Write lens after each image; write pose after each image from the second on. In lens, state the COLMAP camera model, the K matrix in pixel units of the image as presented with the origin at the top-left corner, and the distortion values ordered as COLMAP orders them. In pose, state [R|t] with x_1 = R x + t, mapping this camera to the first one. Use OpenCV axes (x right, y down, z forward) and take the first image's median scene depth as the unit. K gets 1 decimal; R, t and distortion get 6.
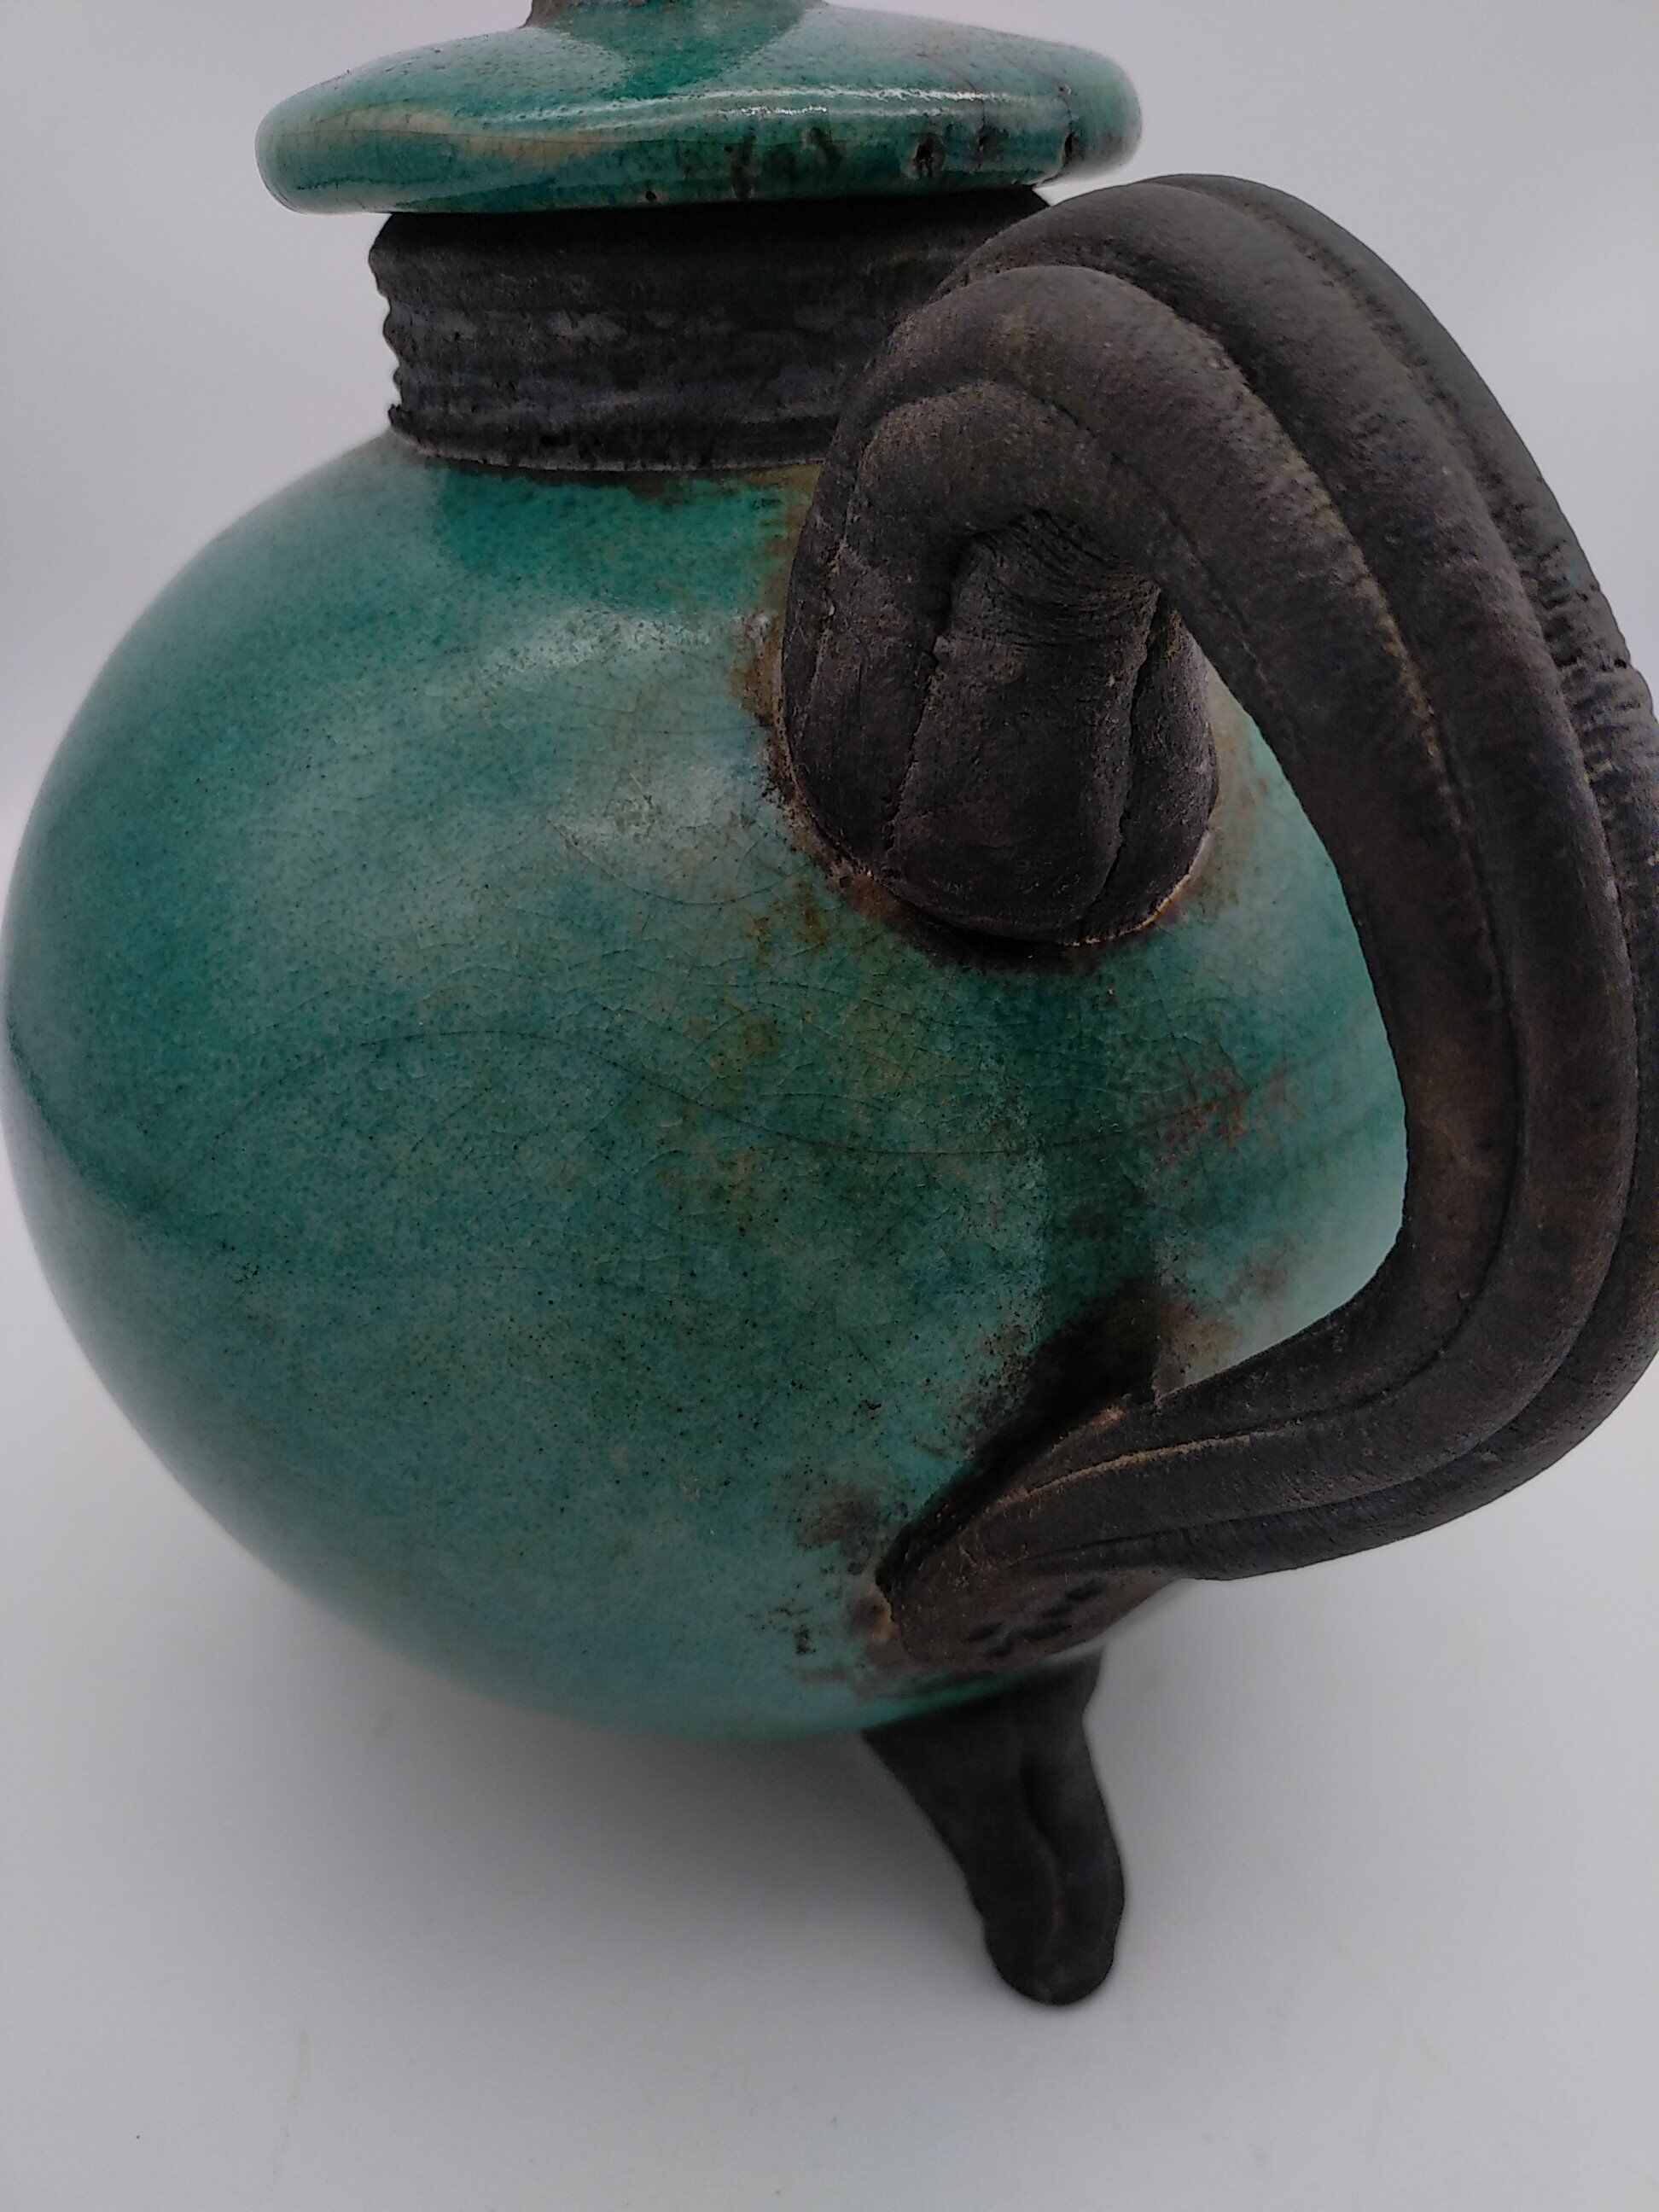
lens RADIAL K [[1771.9, 0, 839.5], [0, 1771.9, 1141.3], [0, 0, 1]] dist [0.068560, -0.280845]
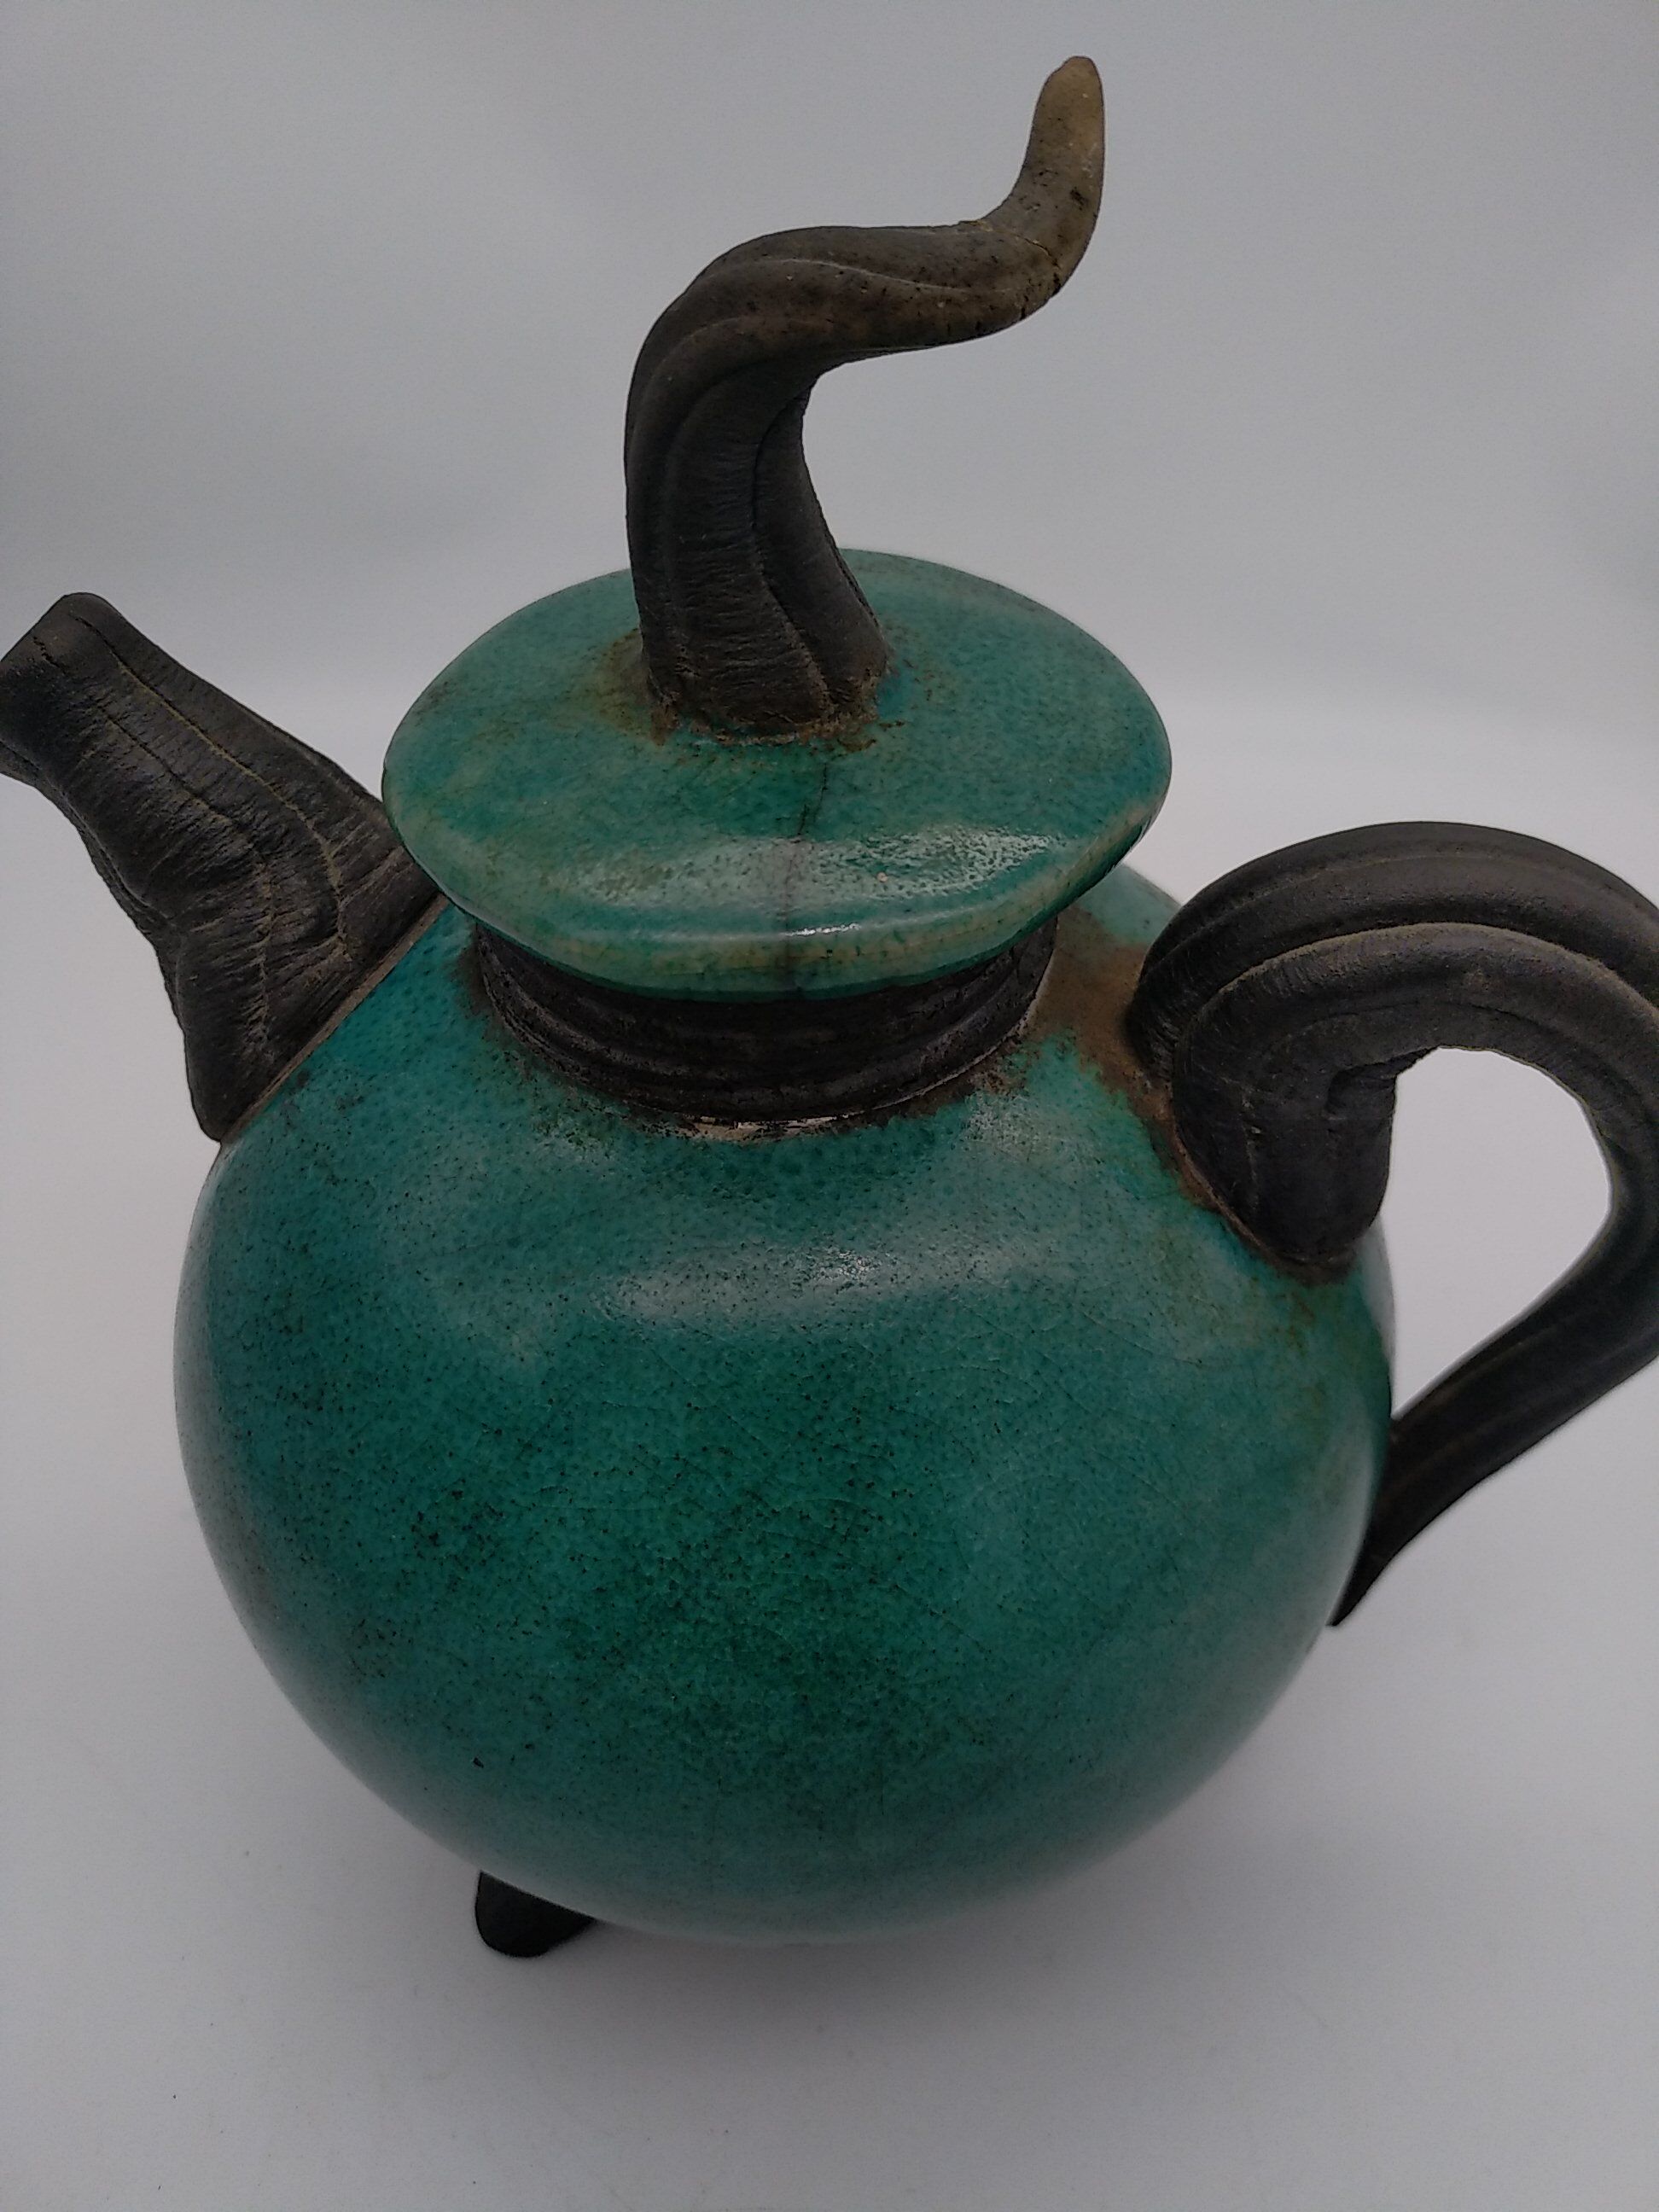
lens RADIAL K [[1700.0, 0, 829.5], [0, 1700.0, 1106.0], [0, 0, 1]] dist [0.138602, -0.425789]
pose [[0.621568, -0.520159, 0.585737, -0.998875], [0.387889, 0.853990, 0.346761, -0.906367], [-0.680584, 0.011666, 0.732577, 0.201023]]
